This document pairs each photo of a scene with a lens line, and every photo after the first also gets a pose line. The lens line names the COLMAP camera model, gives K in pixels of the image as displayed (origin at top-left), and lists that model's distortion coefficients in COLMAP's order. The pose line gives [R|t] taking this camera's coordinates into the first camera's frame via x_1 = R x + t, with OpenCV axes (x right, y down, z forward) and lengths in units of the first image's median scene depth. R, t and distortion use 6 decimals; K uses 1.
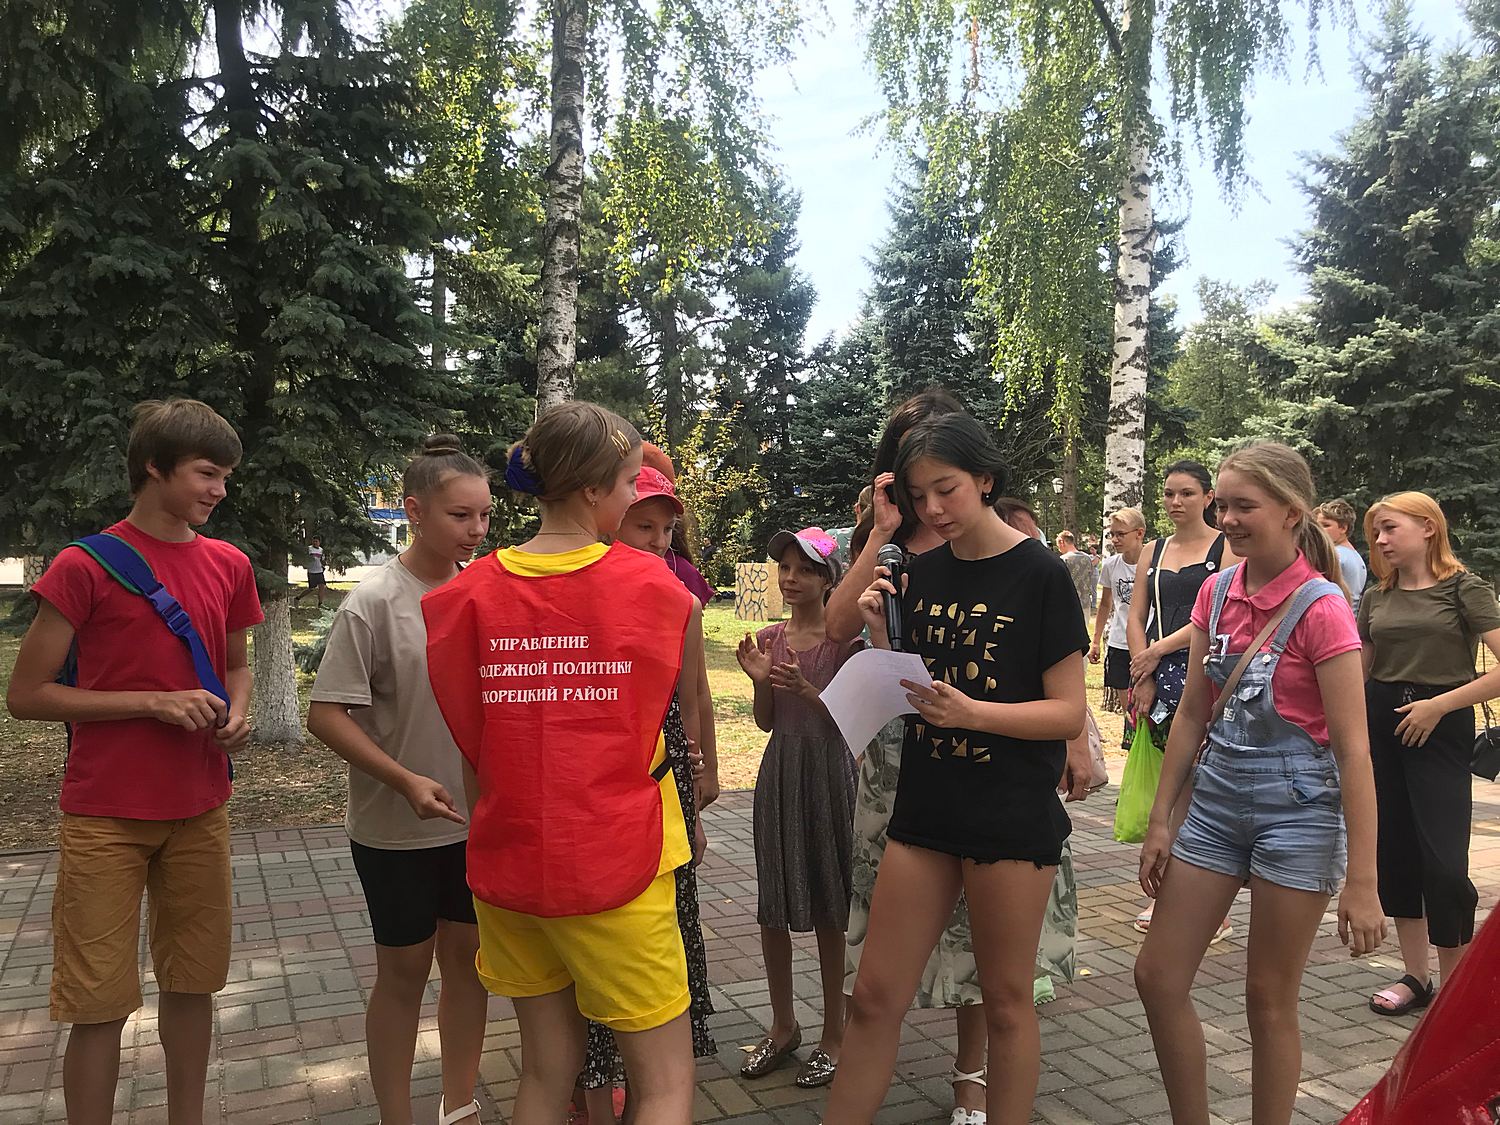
lens RADIAL K [[1229.9, 0, 750.0], [0, 1229.9, 562.5], [0, 0, 1]] dist [0.031651, -0.001768]
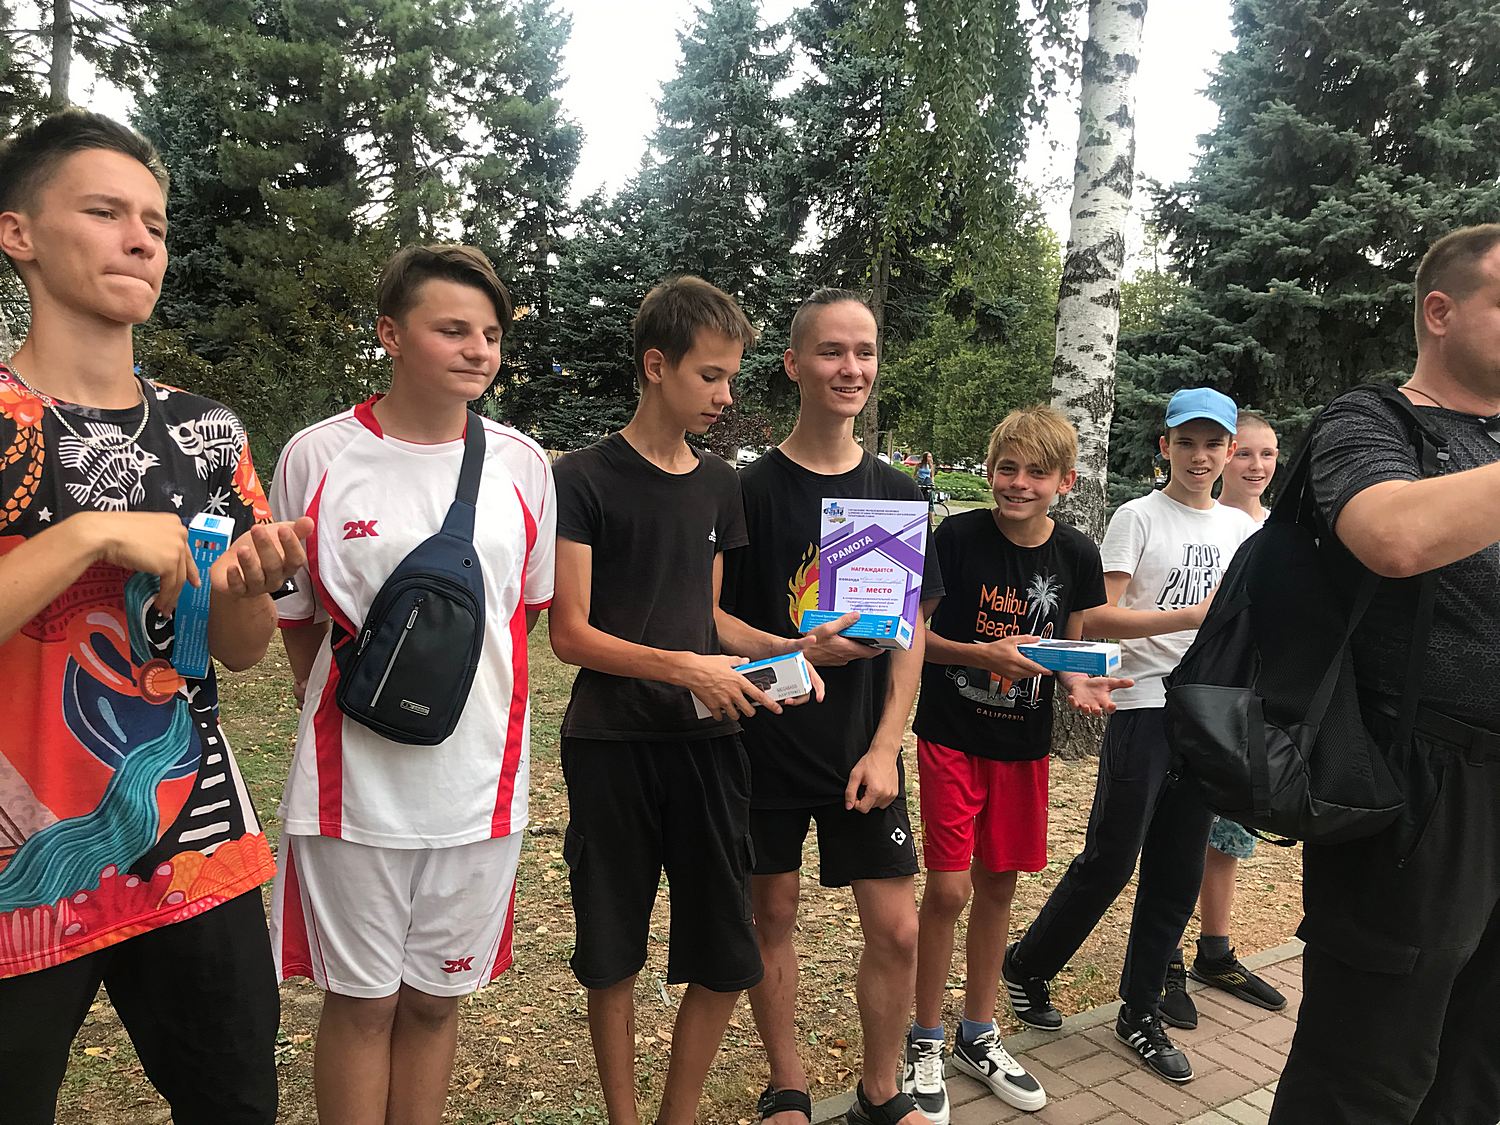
lens RADIAL K [[1203.9, 0, 755.5], [0, 1203.9, 599.1], [0, 0, 1]] dist [-0.026520, 0.002374]
pose [[0.978557, 0.023764, 0.204599, 0.006823], [-0.049228, 0.991519, 0.120281, -0.006302], [-0.200005, -0.127773, 0.971428, 0.143046]]
